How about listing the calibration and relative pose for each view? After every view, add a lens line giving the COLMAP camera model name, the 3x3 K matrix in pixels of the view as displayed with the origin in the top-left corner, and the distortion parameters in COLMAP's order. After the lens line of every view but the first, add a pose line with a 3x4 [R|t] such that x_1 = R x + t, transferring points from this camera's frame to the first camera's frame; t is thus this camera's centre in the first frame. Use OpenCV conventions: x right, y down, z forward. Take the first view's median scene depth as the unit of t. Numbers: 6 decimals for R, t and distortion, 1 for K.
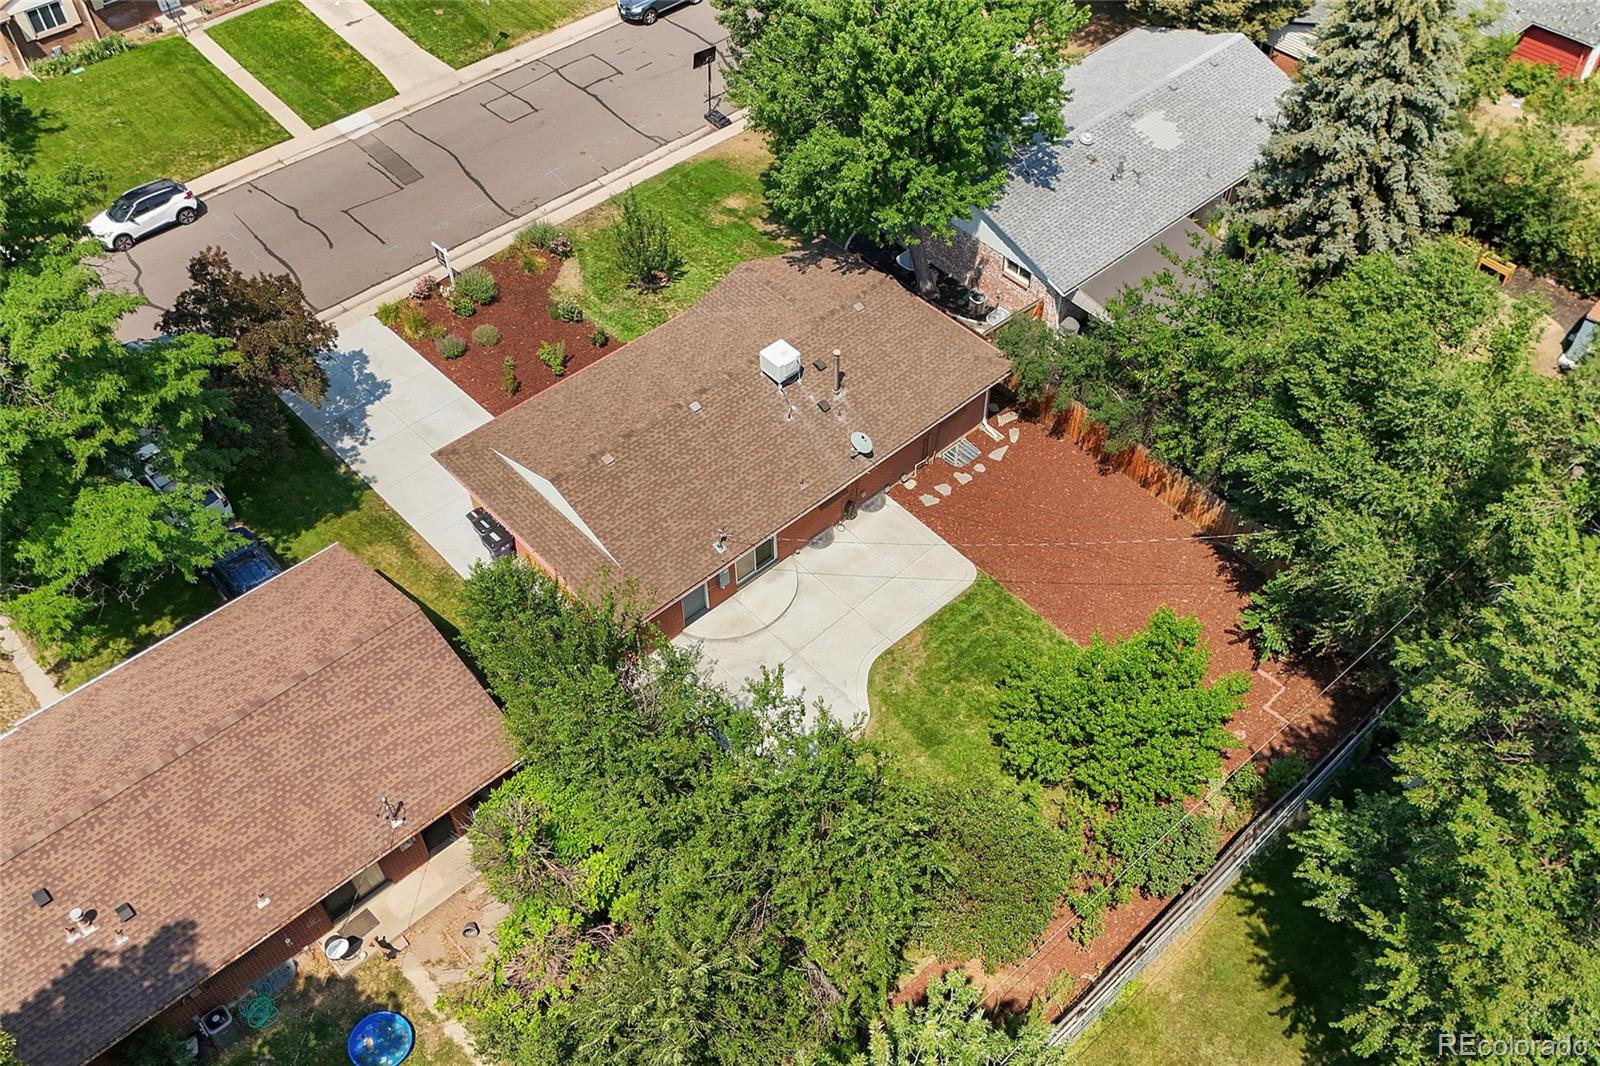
lens RADIAL K [[1326.4, 0, 859.8], [0, 1326.4, 531.8], [0, 0, 1]] dist [0.051893, -0.013232]
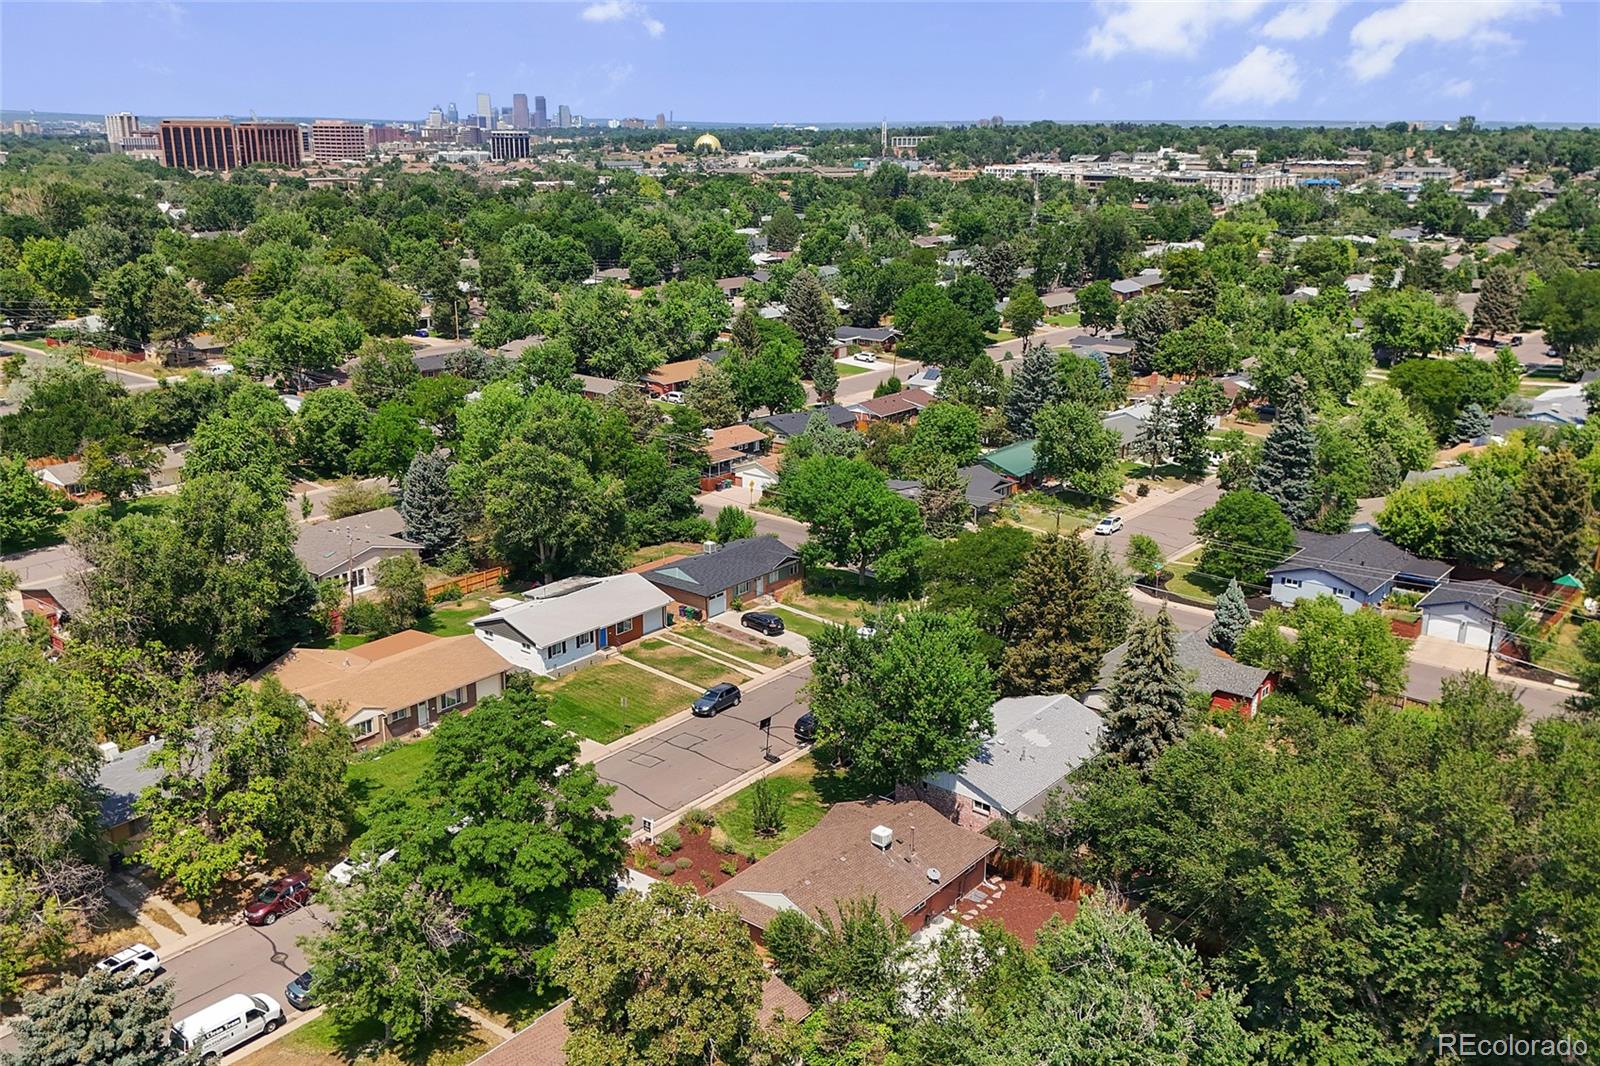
lens RADIAL K [[1326.4, 0, 859.8], [0, 1326.4, 531.8], [0, 0, 1]] dist [0.051893, -0.013232]
pose [[0.983135, -0.029481, 0.180489, -0.377956], [0.124632, 0.830262, -0.543261, 0.476973], [-0.133838, 0.556593, 0.819934, -0.680114]]
